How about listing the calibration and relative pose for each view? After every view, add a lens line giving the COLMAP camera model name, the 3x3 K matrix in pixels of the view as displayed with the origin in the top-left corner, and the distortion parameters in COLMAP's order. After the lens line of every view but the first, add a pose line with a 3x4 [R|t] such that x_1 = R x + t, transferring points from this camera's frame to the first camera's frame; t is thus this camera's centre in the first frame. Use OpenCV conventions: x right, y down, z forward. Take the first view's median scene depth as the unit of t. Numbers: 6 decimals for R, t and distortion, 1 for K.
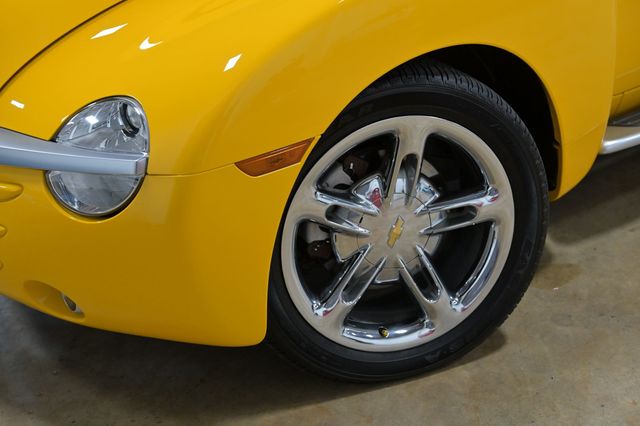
lens RADIAL K [[1097.6, 0, 320.0], [0, 1097.6, 213.0], [0, 0, 1]] dist [0.064264, 0.038447]
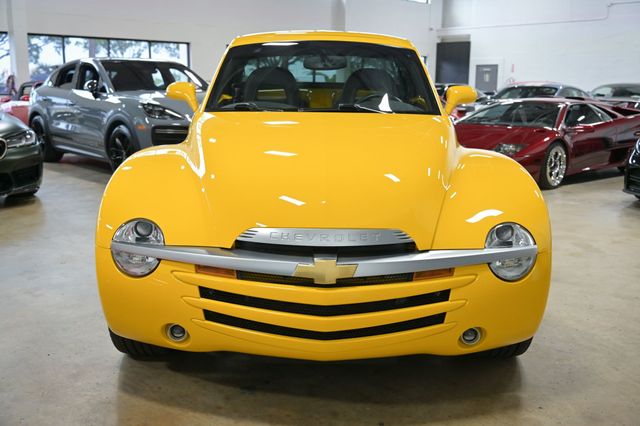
lens RADIAL K [[661.6, 0, 320.0], [0, 661.6, 213.0], [0, 0, 1]] dist [-0.004029, -0.017336]
pose [[0.615342, -0.049998, 0.786673, -1.191389], [0.254221, 0.957248, -0.138015, -0.033358], [-0.746141, 0.284915, 0.601745, 0.428778]]
